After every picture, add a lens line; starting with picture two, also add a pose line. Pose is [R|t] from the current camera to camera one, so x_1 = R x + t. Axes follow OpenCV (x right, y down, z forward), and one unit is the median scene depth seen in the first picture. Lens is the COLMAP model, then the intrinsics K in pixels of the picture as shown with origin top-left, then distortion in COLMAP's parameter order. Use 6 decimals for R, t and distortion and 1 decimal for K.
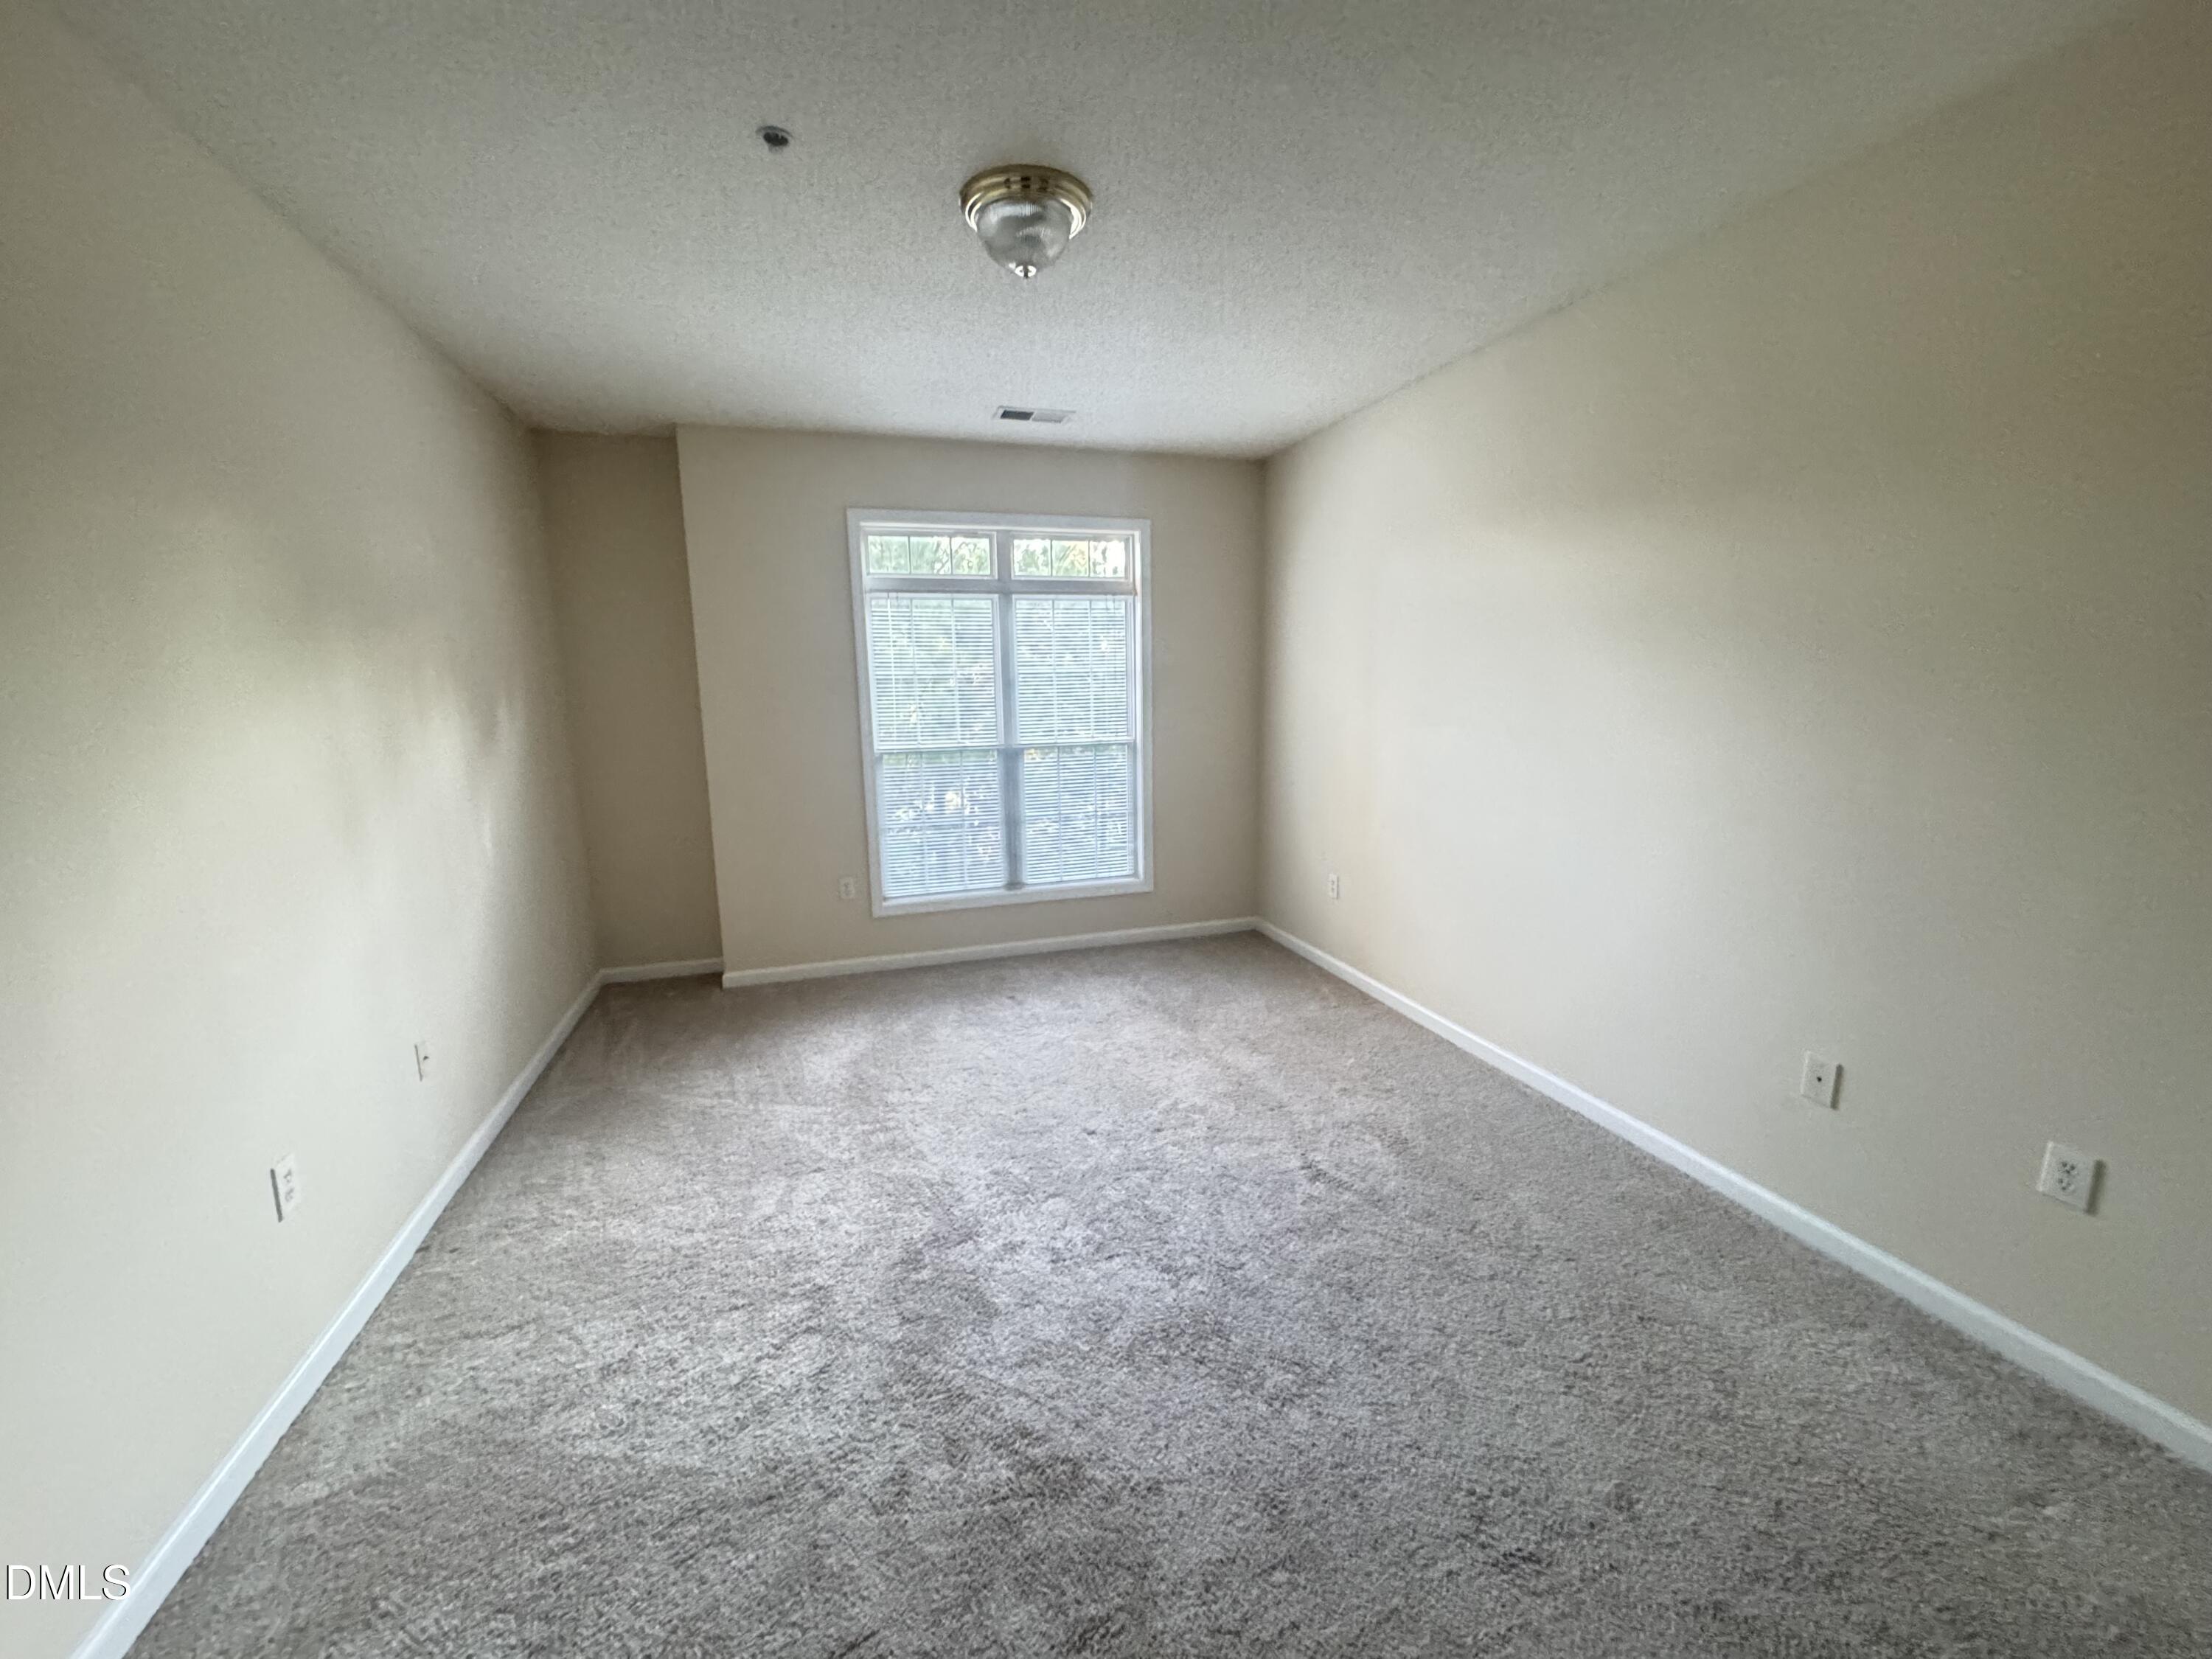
lens RADIAL K [[886.2, 0, 1102.9], [0, 886.2, 841.8], [0, 0, 1]] dist [-0.001345, 0.000711]
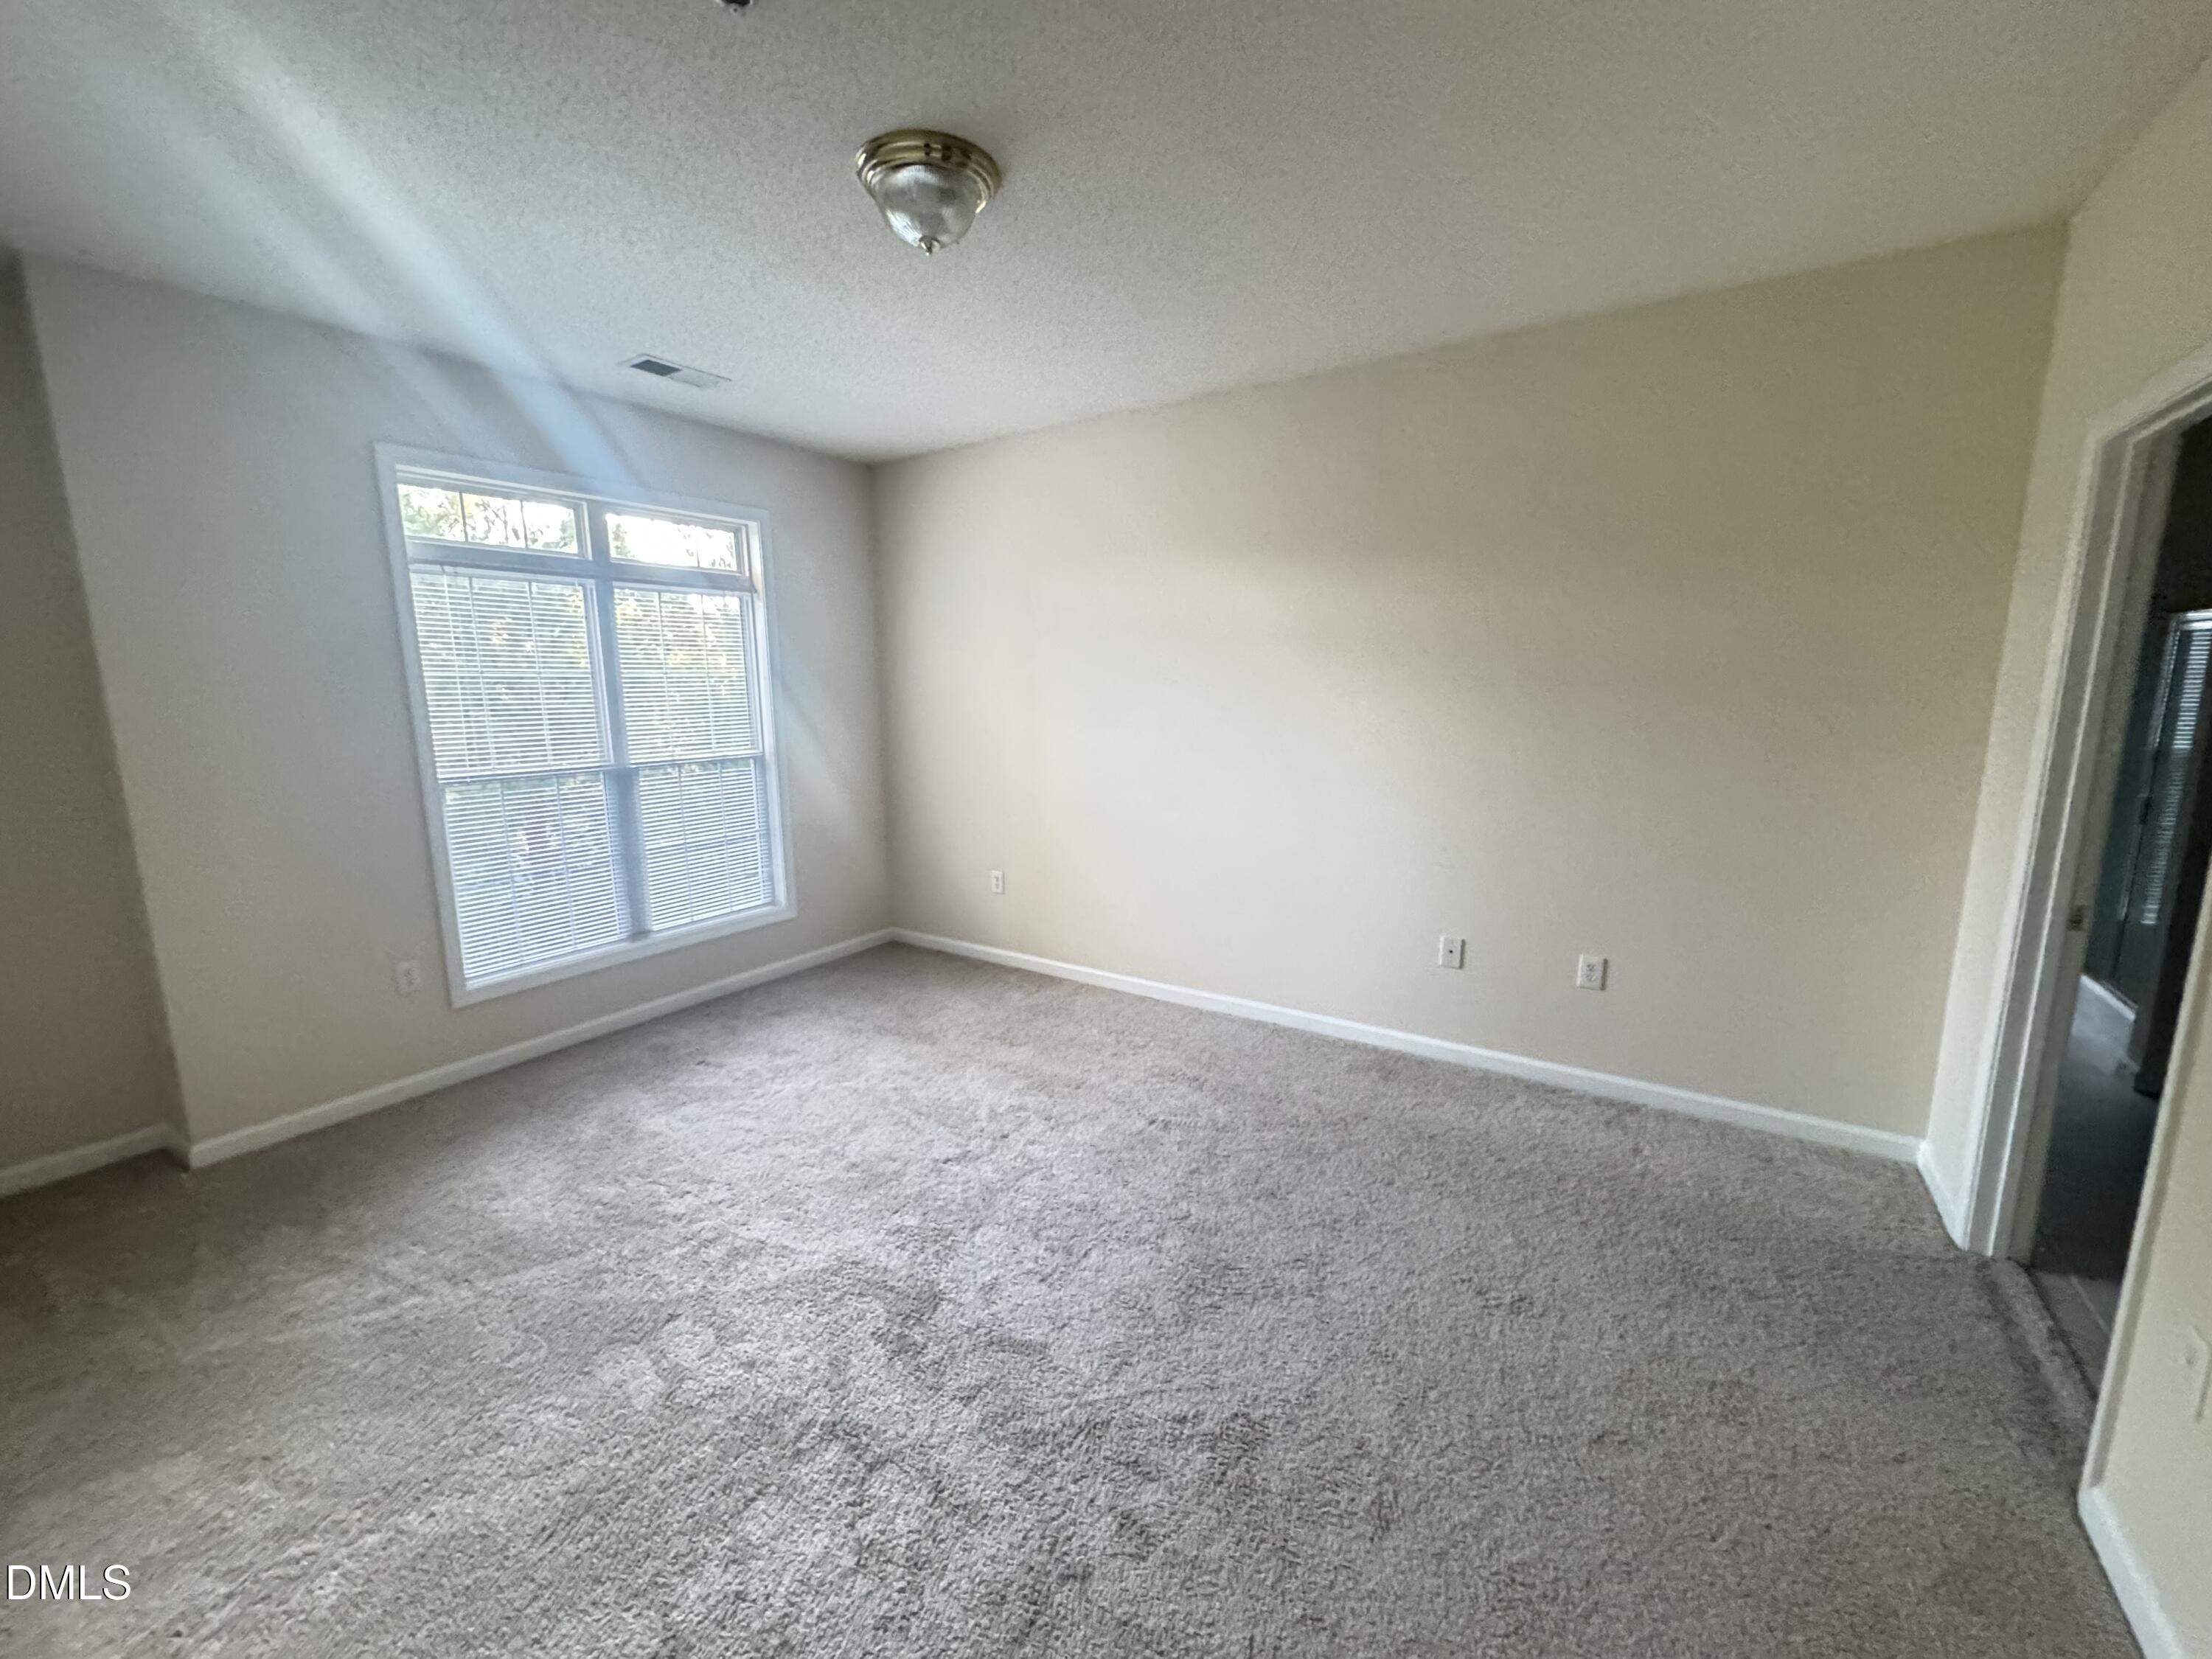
lens RADIAL K [[886.2, 0, 1108.1], [0, 886.2, 841.6], [0, 0, 1]] dist [-0.001345, 0.000711]
pose [[0.775713, -0.102753, 0.622665, -0.395294], [0.110524, 0.993526, 0.026263, -0.015423], [-0.621332, 0.048446, 0.782048, 0.123032]]
